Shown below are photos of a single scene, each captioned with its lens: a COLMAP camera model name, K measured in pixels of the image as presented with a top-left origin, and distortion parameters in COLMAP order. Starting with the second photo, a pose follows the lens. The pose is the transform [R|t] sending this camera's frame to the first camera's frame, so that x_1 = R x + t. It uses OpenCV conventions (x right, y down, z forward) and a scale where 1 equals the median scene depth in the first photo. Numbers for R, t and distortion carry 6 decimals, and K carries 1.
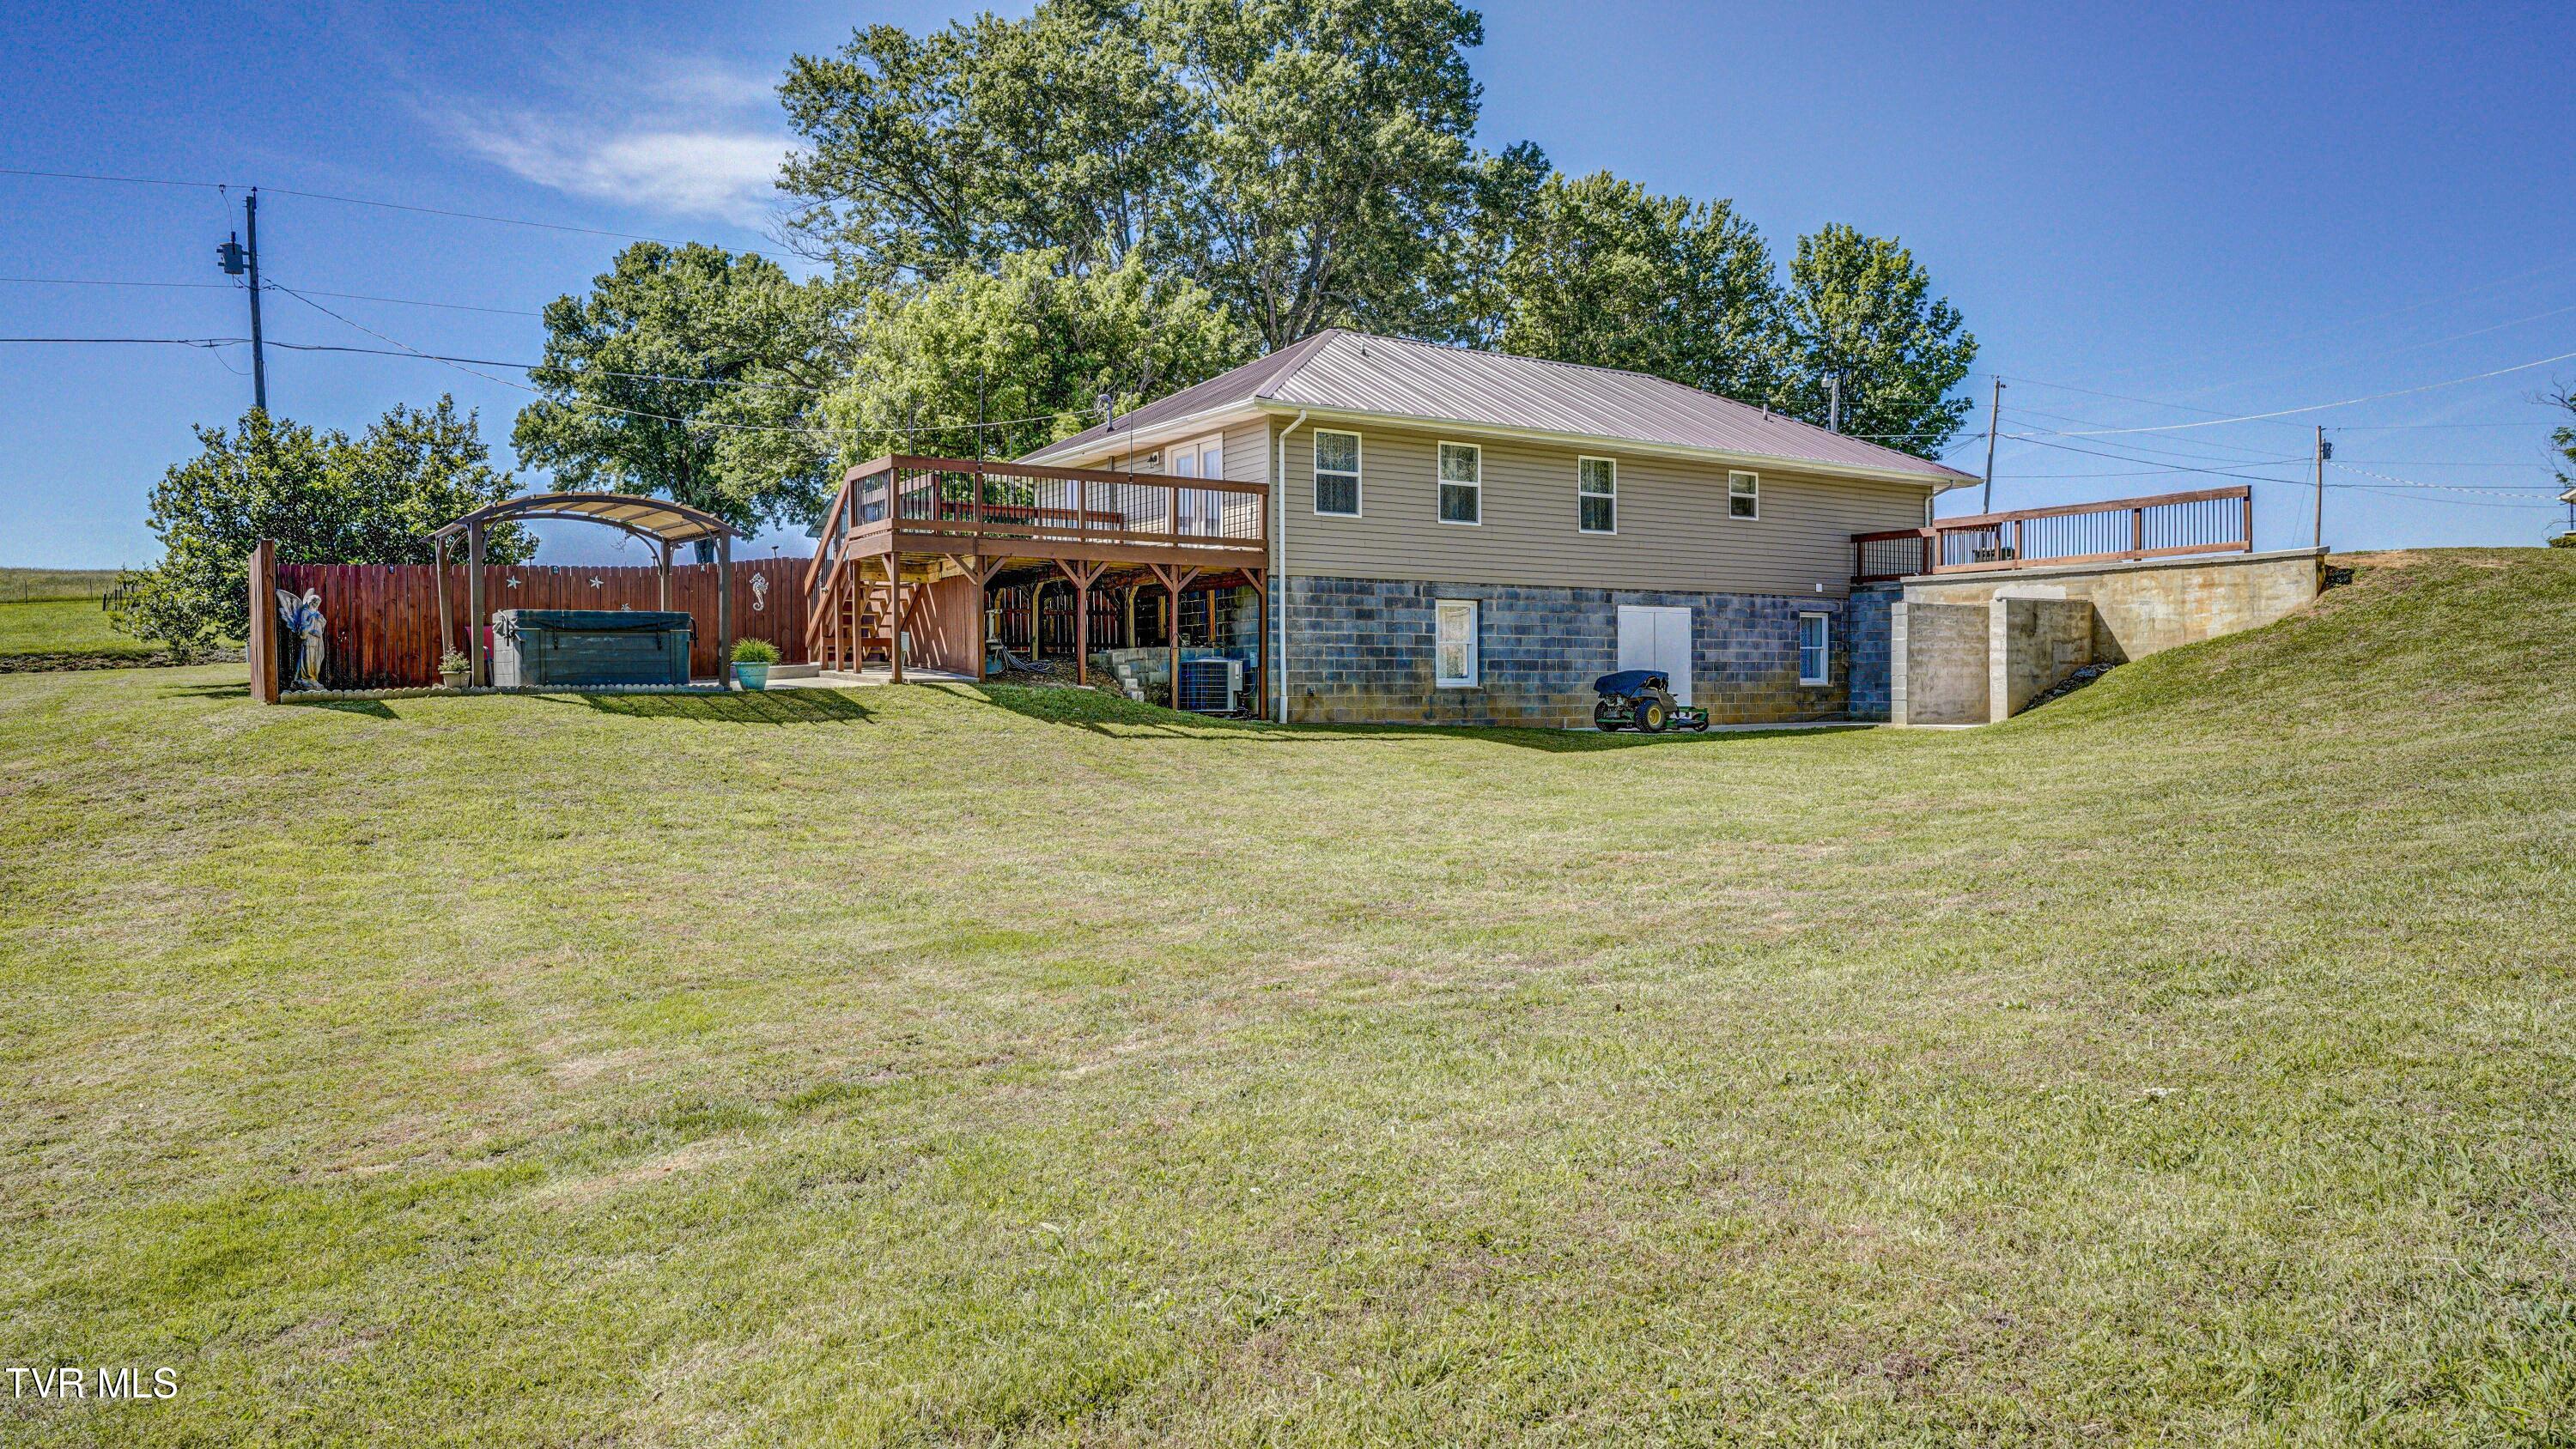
lens RADIAL K [[1710.8, 0, 1286.1], [0, 1710.8, 731.2], [0, 0, 1]] dist [-0.038095, -0.000638]
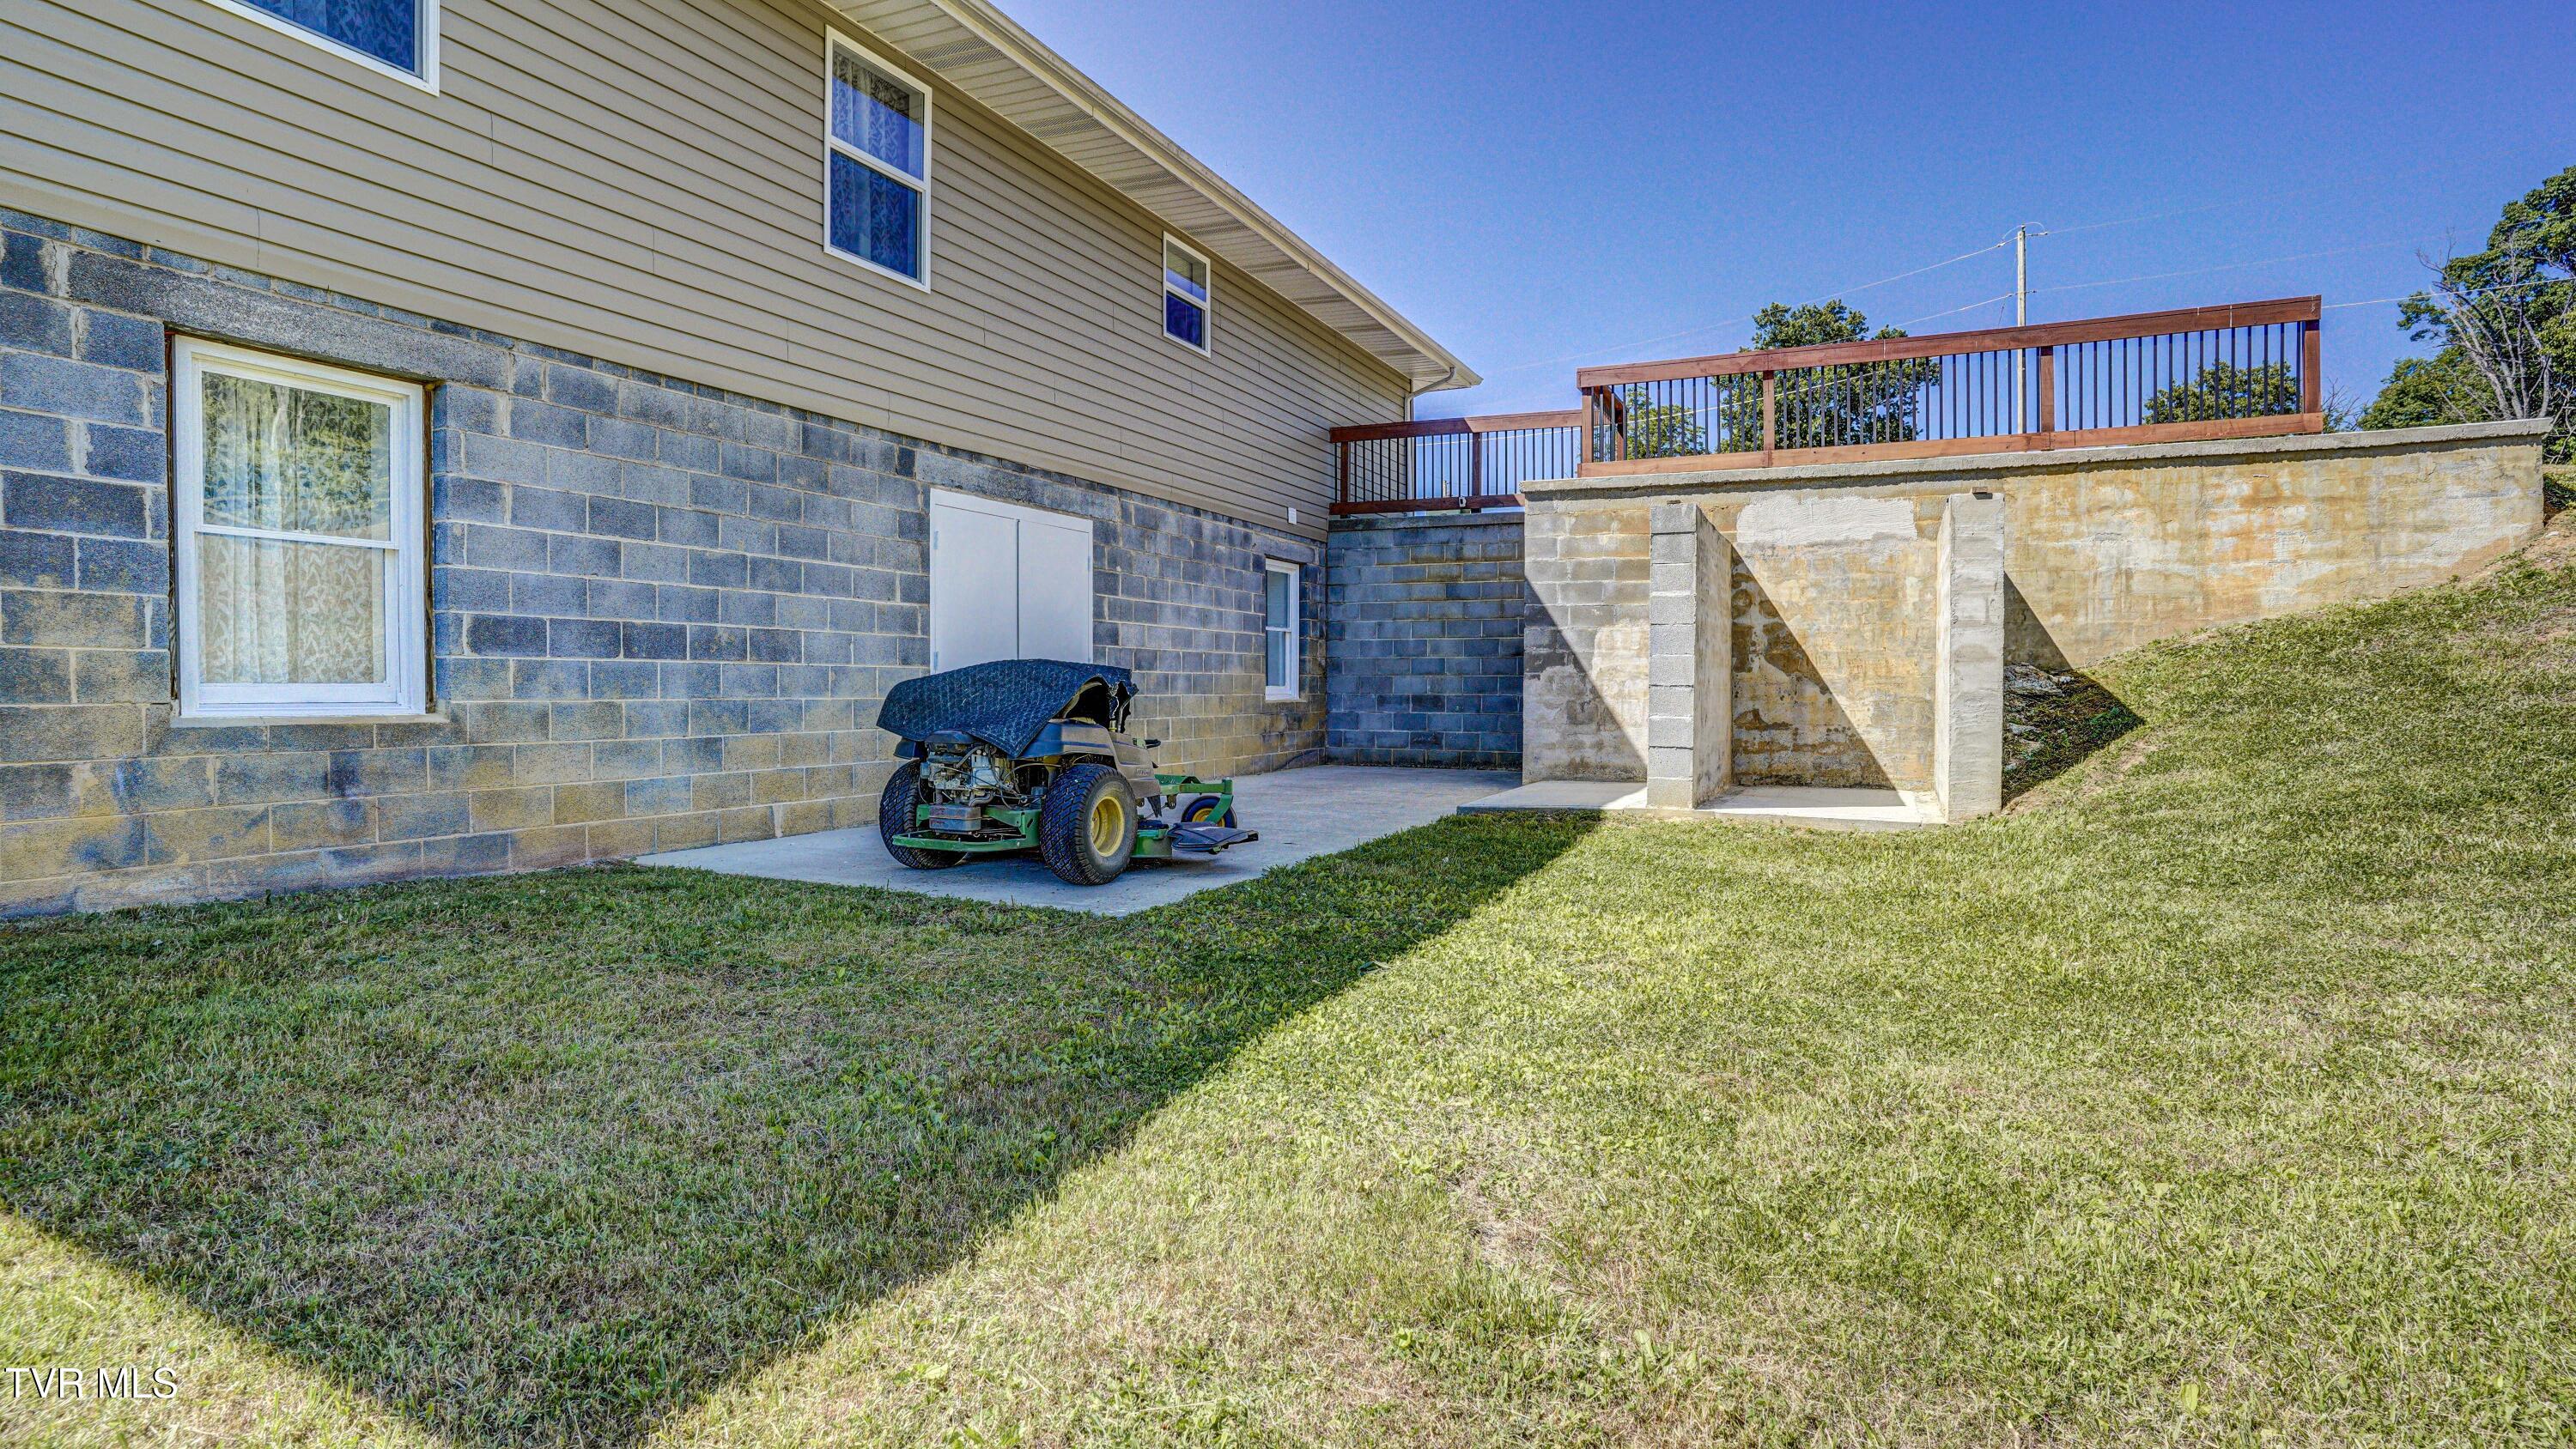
lens RADIAL K [[1281.2, 0, 1304.8], [0, 1281.2, 707.3], [0, 0, 1]] dist [-0.052656, 0.012496]
pose [[0.853938, 0.000132, 0.520374, 0.127617], [0.004474, 0.999961, -0.007596, -0.025247], [-0.520355, 0.008815, 0.853905, 0.767916]]
